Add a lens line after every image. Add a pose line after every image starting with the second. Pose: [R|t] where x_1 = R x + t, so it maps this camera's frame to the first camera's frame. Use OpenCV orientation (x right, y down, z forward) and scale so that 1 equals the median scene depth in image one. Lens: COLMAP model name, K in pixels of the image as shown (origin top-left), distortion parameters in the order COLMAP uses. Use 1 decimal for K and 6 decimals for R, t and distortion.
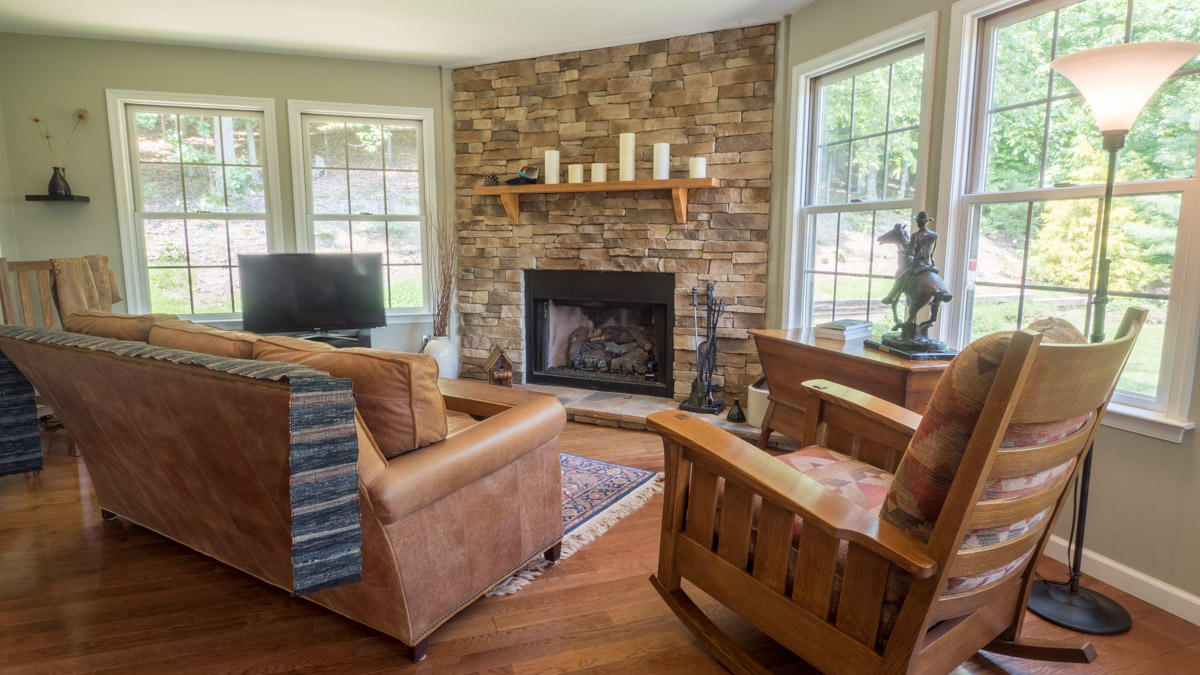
lens RADIAL K [[651.6, 0, 593.8], [0, 651.6, 333.3], [0, 0, 1]] dist [0.003244, 0.000027]
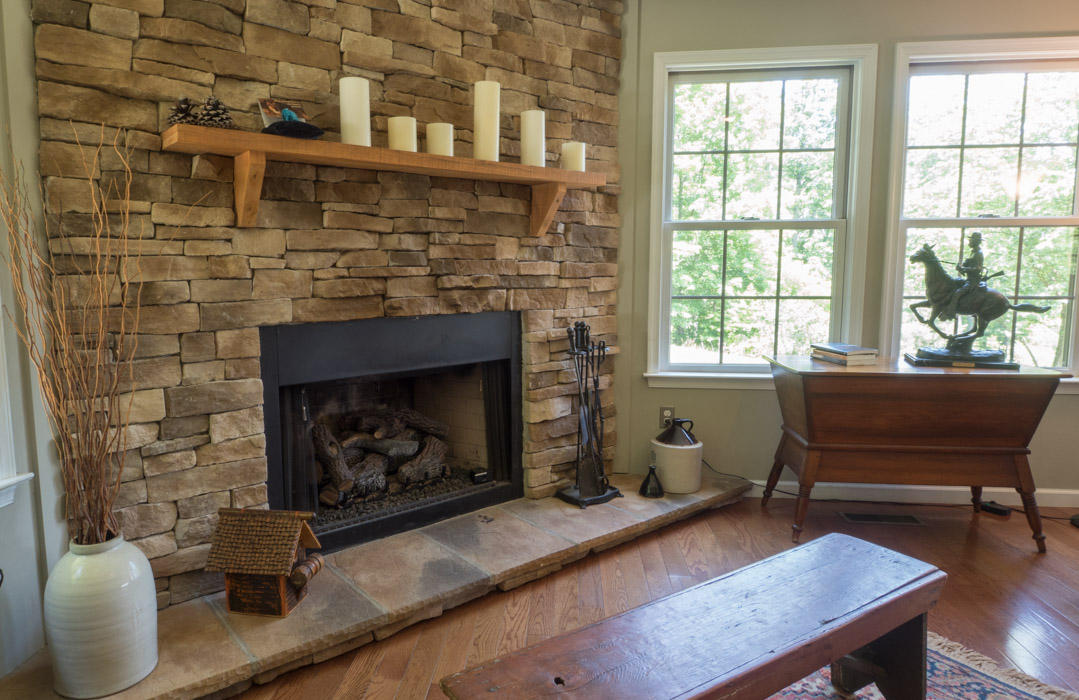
lens RADIAL K [[658.3, 0, 510.8], [0, 658.3, 341.6], [0, 0, 1]] dist [-0.010366, -0.003502]
pose [[0.454975, -0.105068, 0.884284, -0.492034], [0.133373, 0.989854, 0.048990, -0.098434], [-0.880460, 0.095651, 0.464372, 0.721508]]
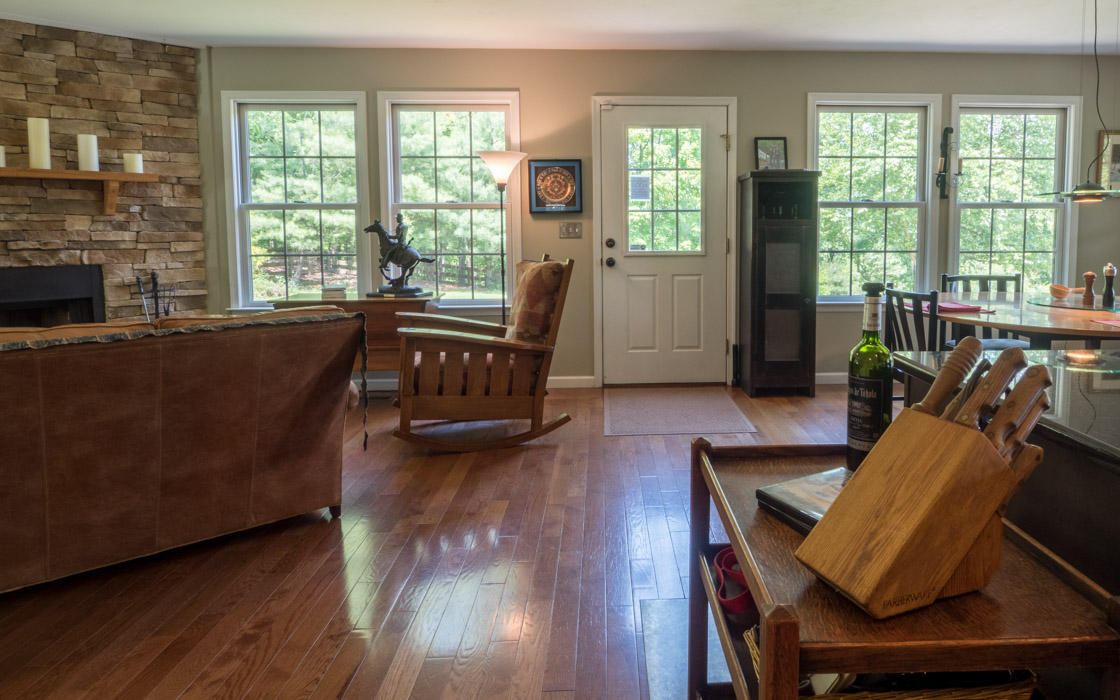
lens RADIAL K [[682.8, 0, 632.7], [0, 682.8, 280.3], [0, 0, 1]] dist [-0.003479, -0.003830]
pose [[0.294499, -0.075781, 0.952642, -0.636511], [0.139843, 0.989538, 0.035485, 0.006744], [-0.945365, 0.122770, 0.302015, -0.066457]]
